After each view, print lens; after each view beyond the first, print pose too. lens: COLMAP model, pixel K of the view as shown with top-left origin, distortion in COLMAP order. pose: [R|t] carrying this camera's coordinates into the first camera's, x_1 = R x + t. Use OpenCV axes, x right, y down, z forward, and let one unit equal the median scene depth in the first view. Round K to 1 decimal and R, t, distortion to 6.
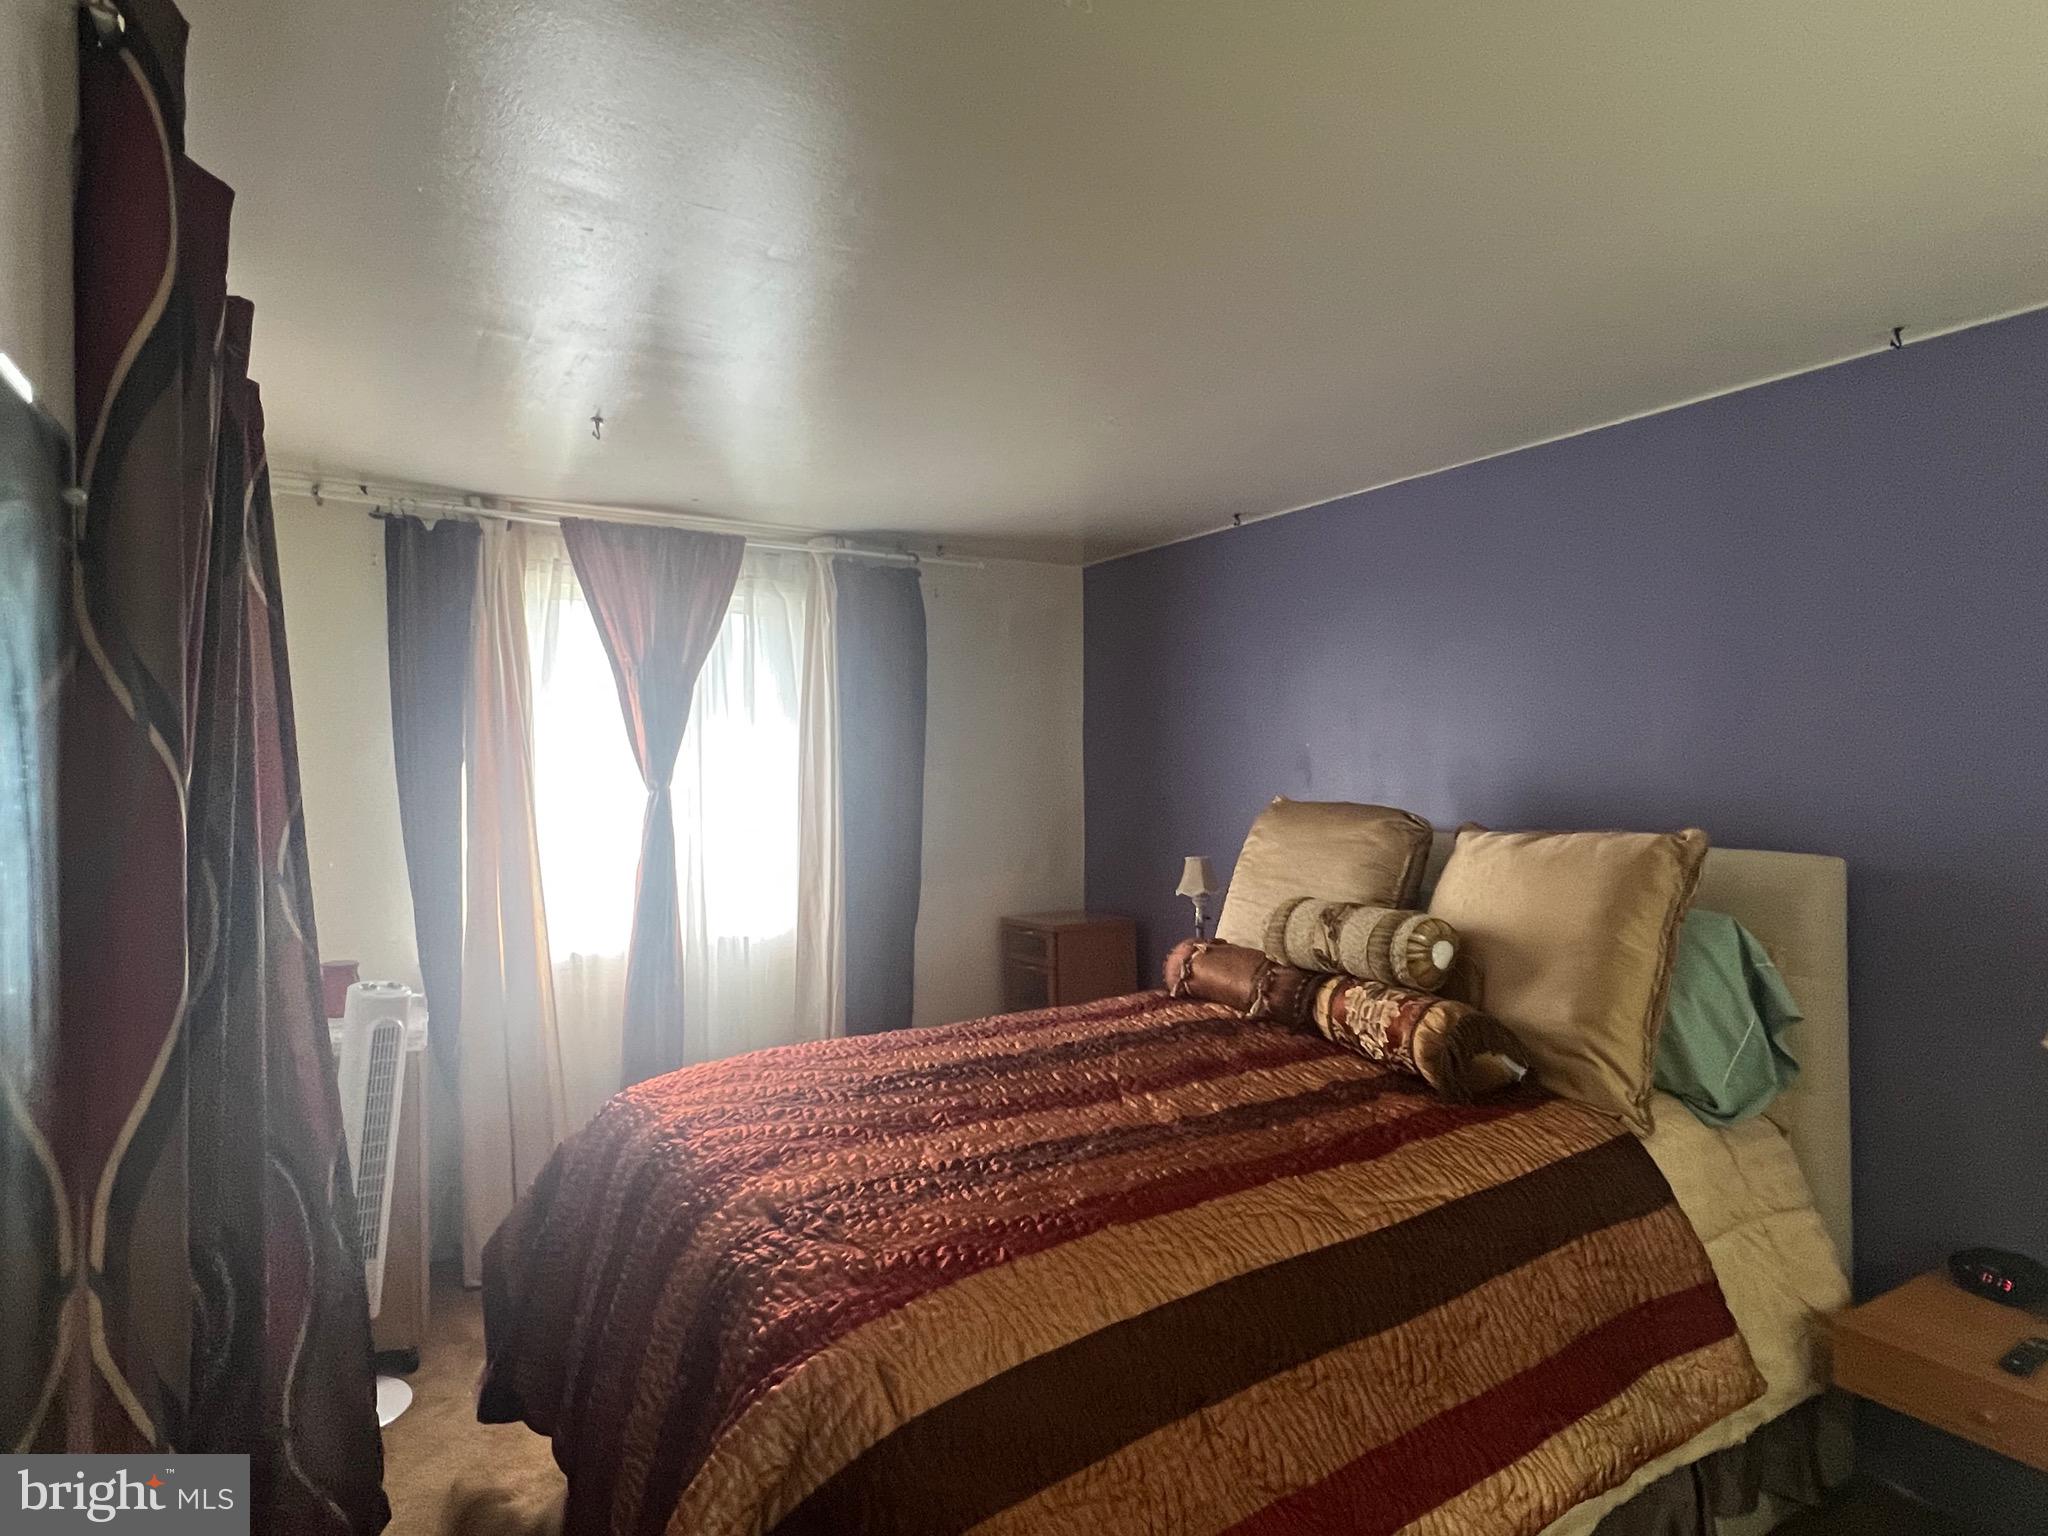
lens RADIAL K [[1116.7, 0, 1024.0], [0, 1116.7, 768.0], [0, 0, 1]] dist [-0.001346, -0.001337]
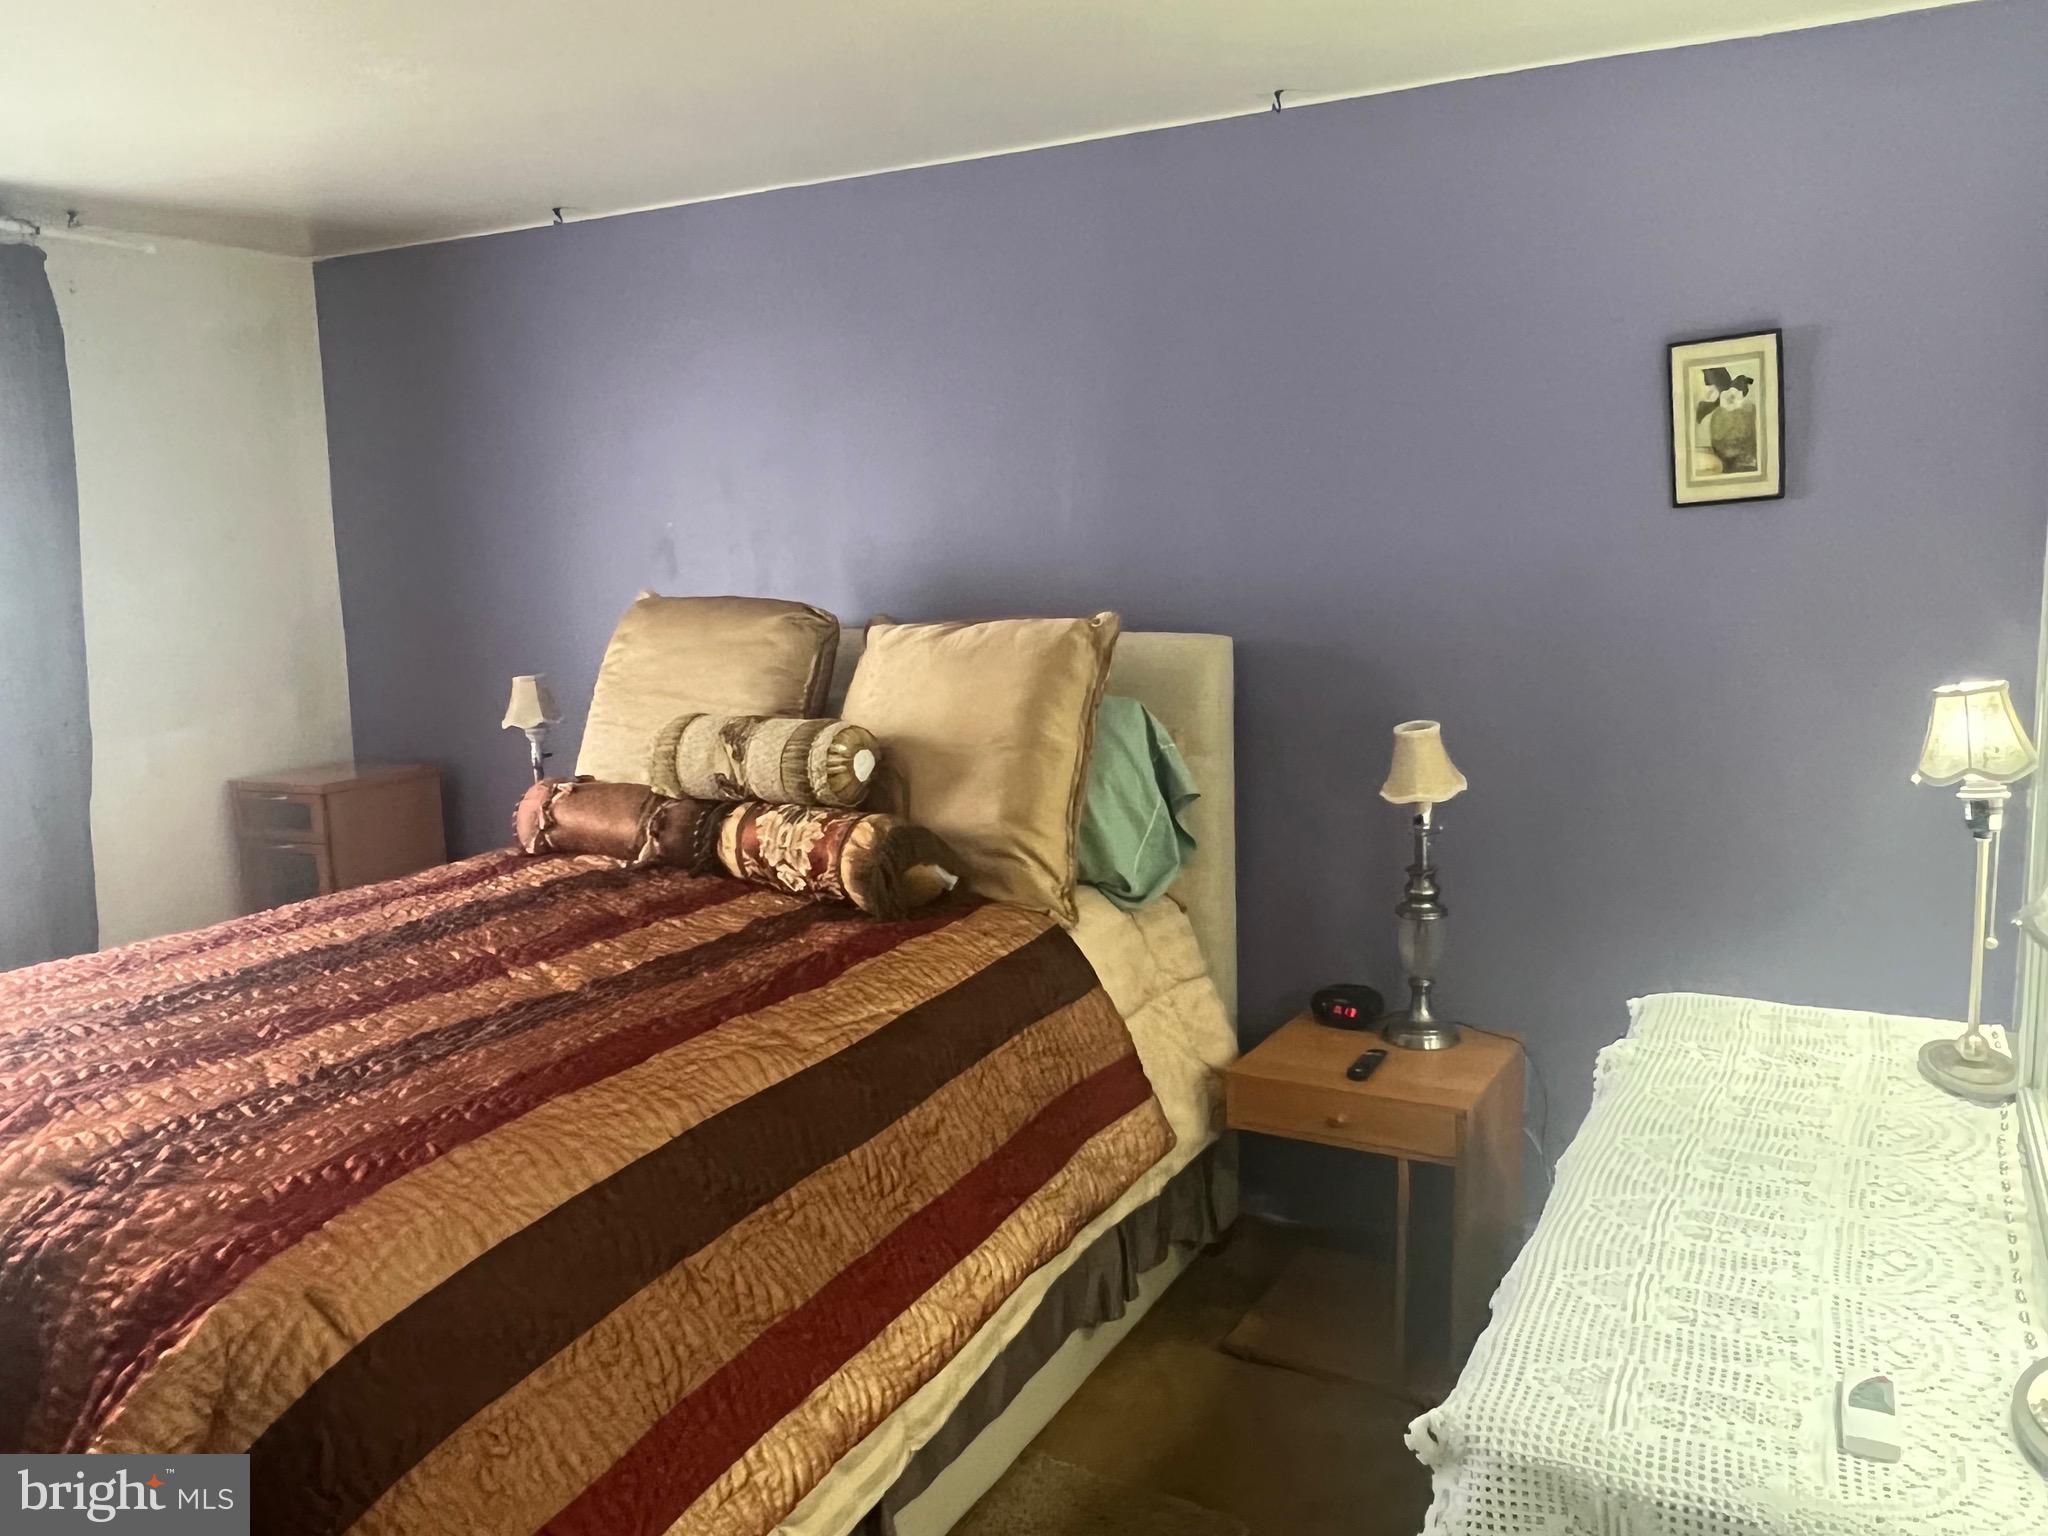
lens RADIAL K [[1548.0, 0, 1024.0], [0, 1548.0, 768.0], [0, 0, 1]] dist [0.002191, -0.004827]
pose [[0.867267, -0.083062, 0.490866, -0.137799], [0.015769, 0.990072, 0.139674, 0.000833], [-0.497594, -0.113394, 0.859966, -0.136352]]
